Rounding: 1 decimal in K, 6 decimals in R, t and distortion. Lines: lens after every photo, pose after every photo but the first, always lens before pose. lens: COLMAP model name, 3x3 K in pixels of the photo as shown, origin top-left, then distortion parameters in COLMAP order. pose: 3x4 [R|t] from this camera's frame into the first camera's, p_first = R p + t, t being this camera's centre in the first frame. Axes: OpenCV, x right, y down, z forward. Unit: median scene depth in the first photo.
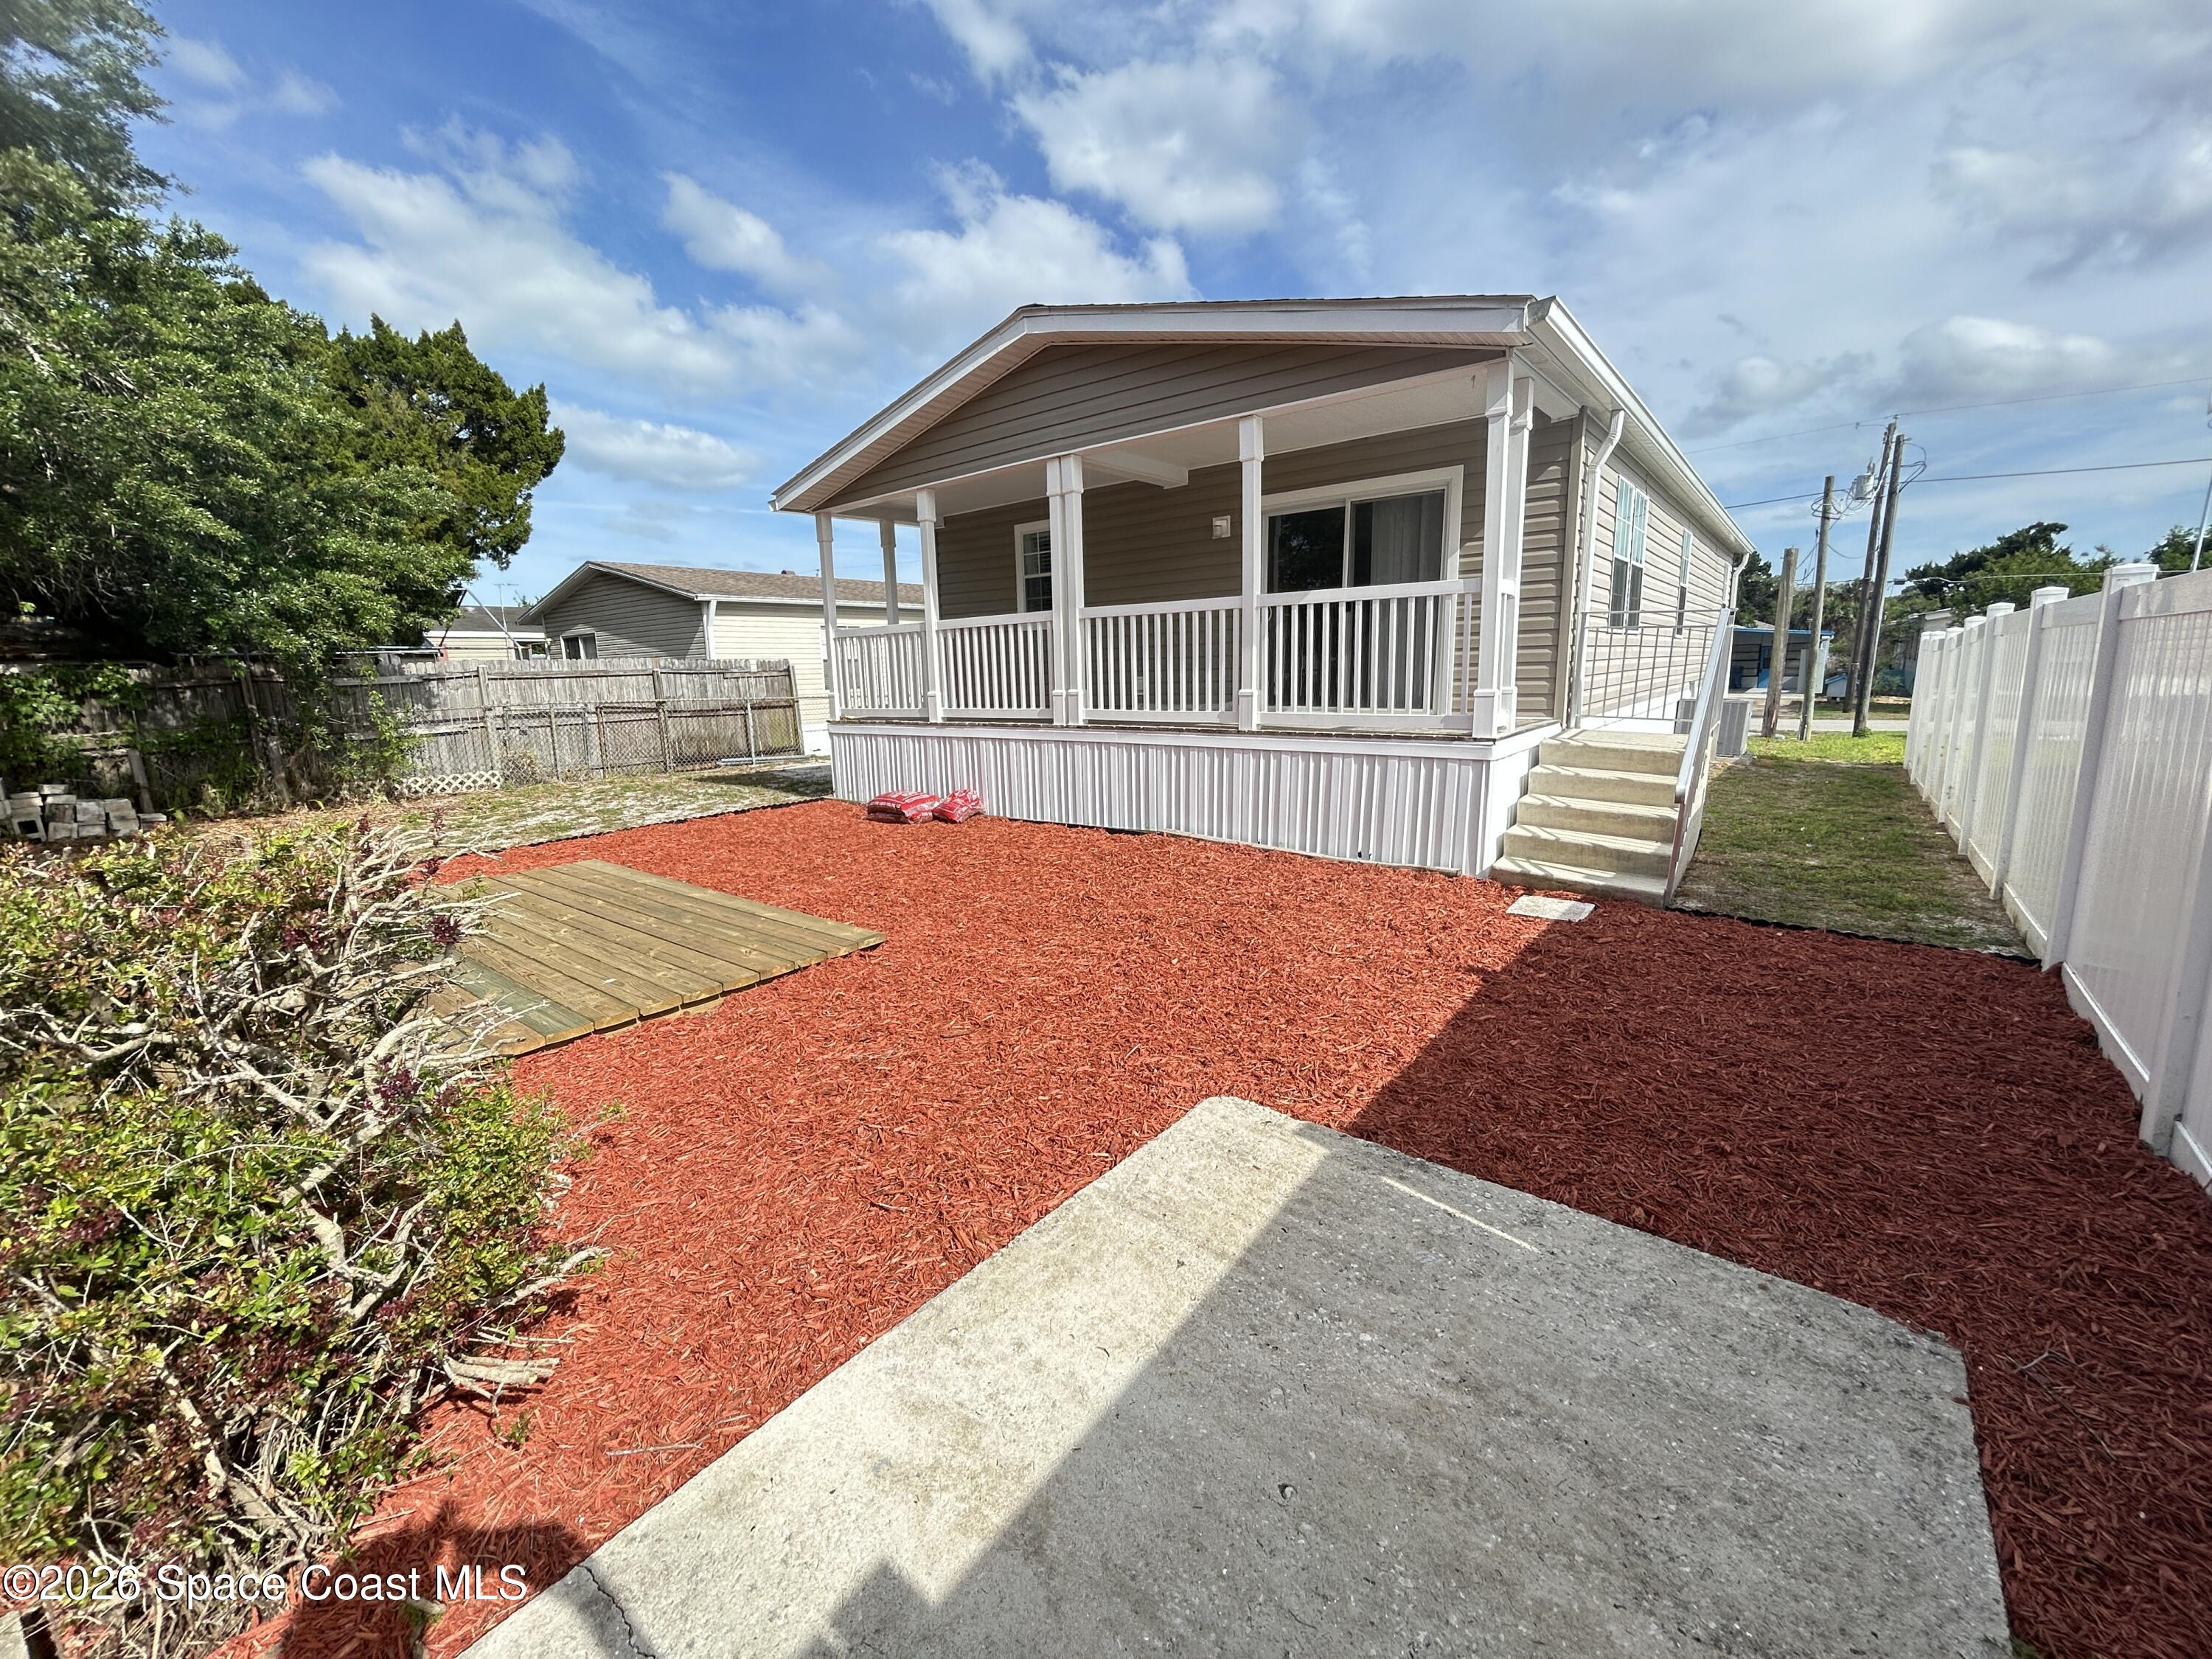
lens RADIAL K [[900.5, 0, 1097.1], [0, 900.5, 824.2], [0, 0, 1]] dist [-0.008656, 0.000426]
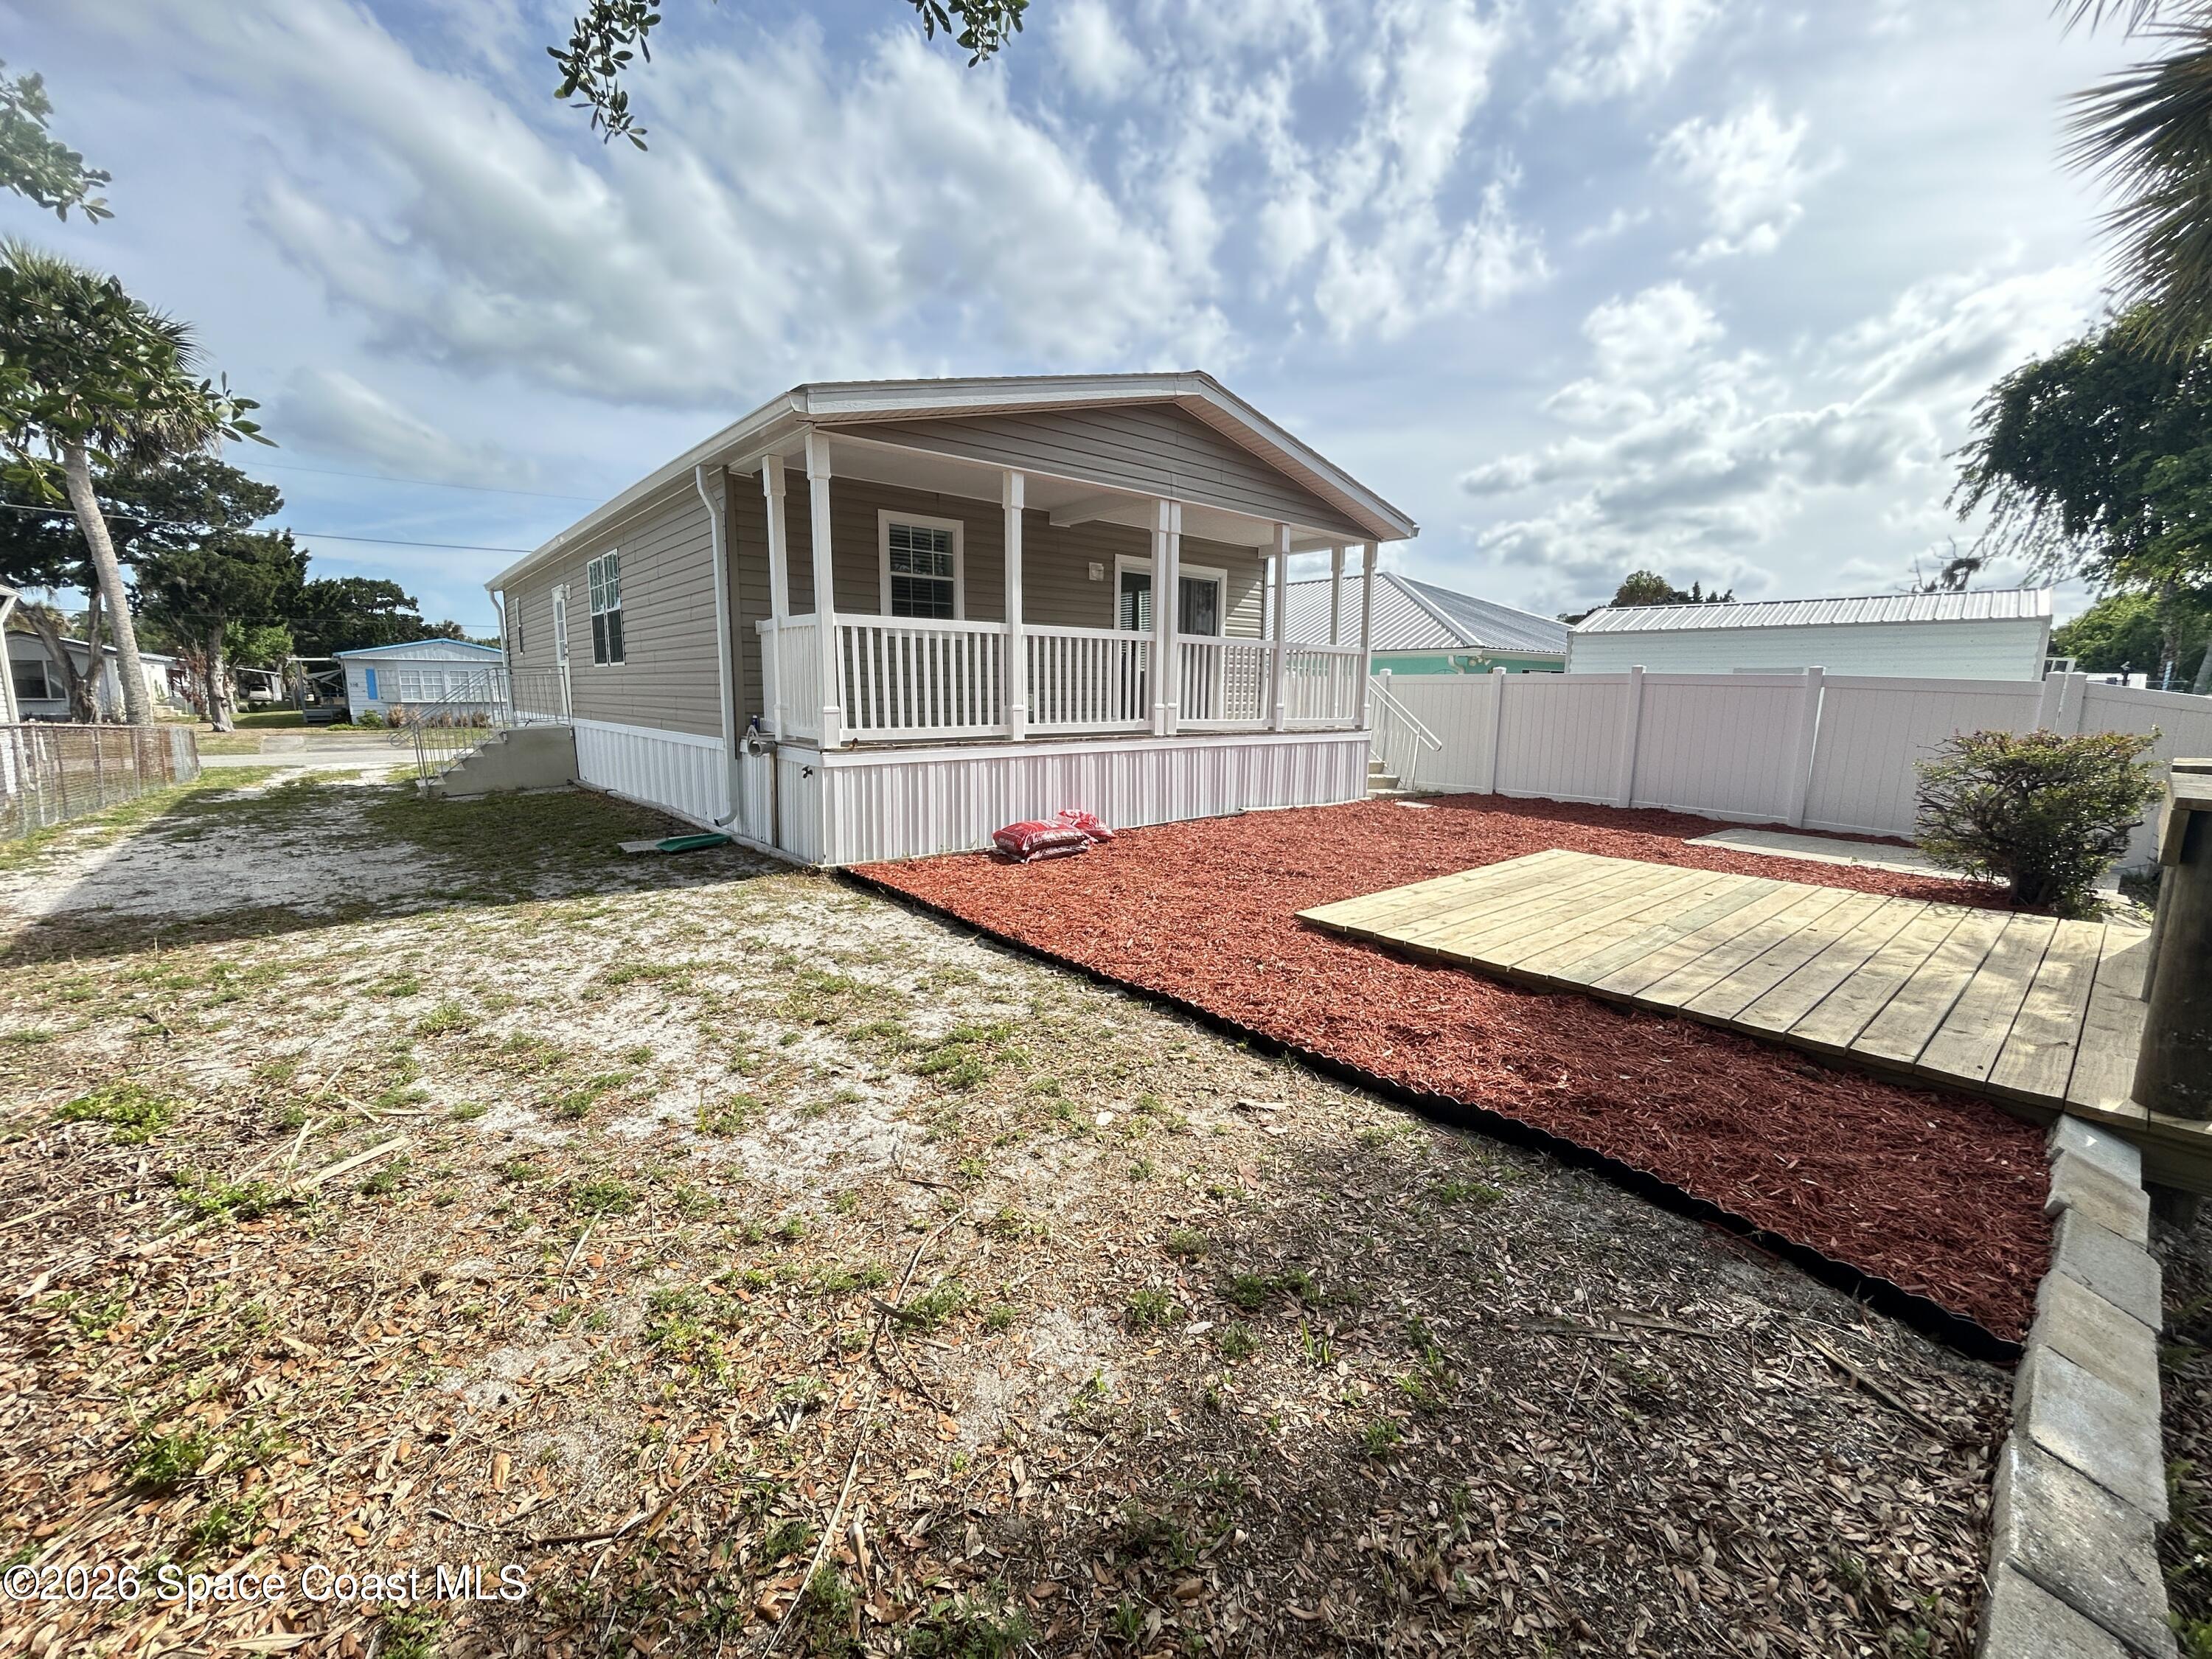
lens RADIAL K [[900.5, 0, 1099.1], [0, 900.5, 831.8], [0, 0, 1]] dist [-0.008656, 0.000426]
pose [[0.173688, -0.136719, 0.975264, -1.040191], [0.152433, 0.982113, 0.110532, -0.112389], [-0.972932, 0.129464, 0.191422, 0.769677]]
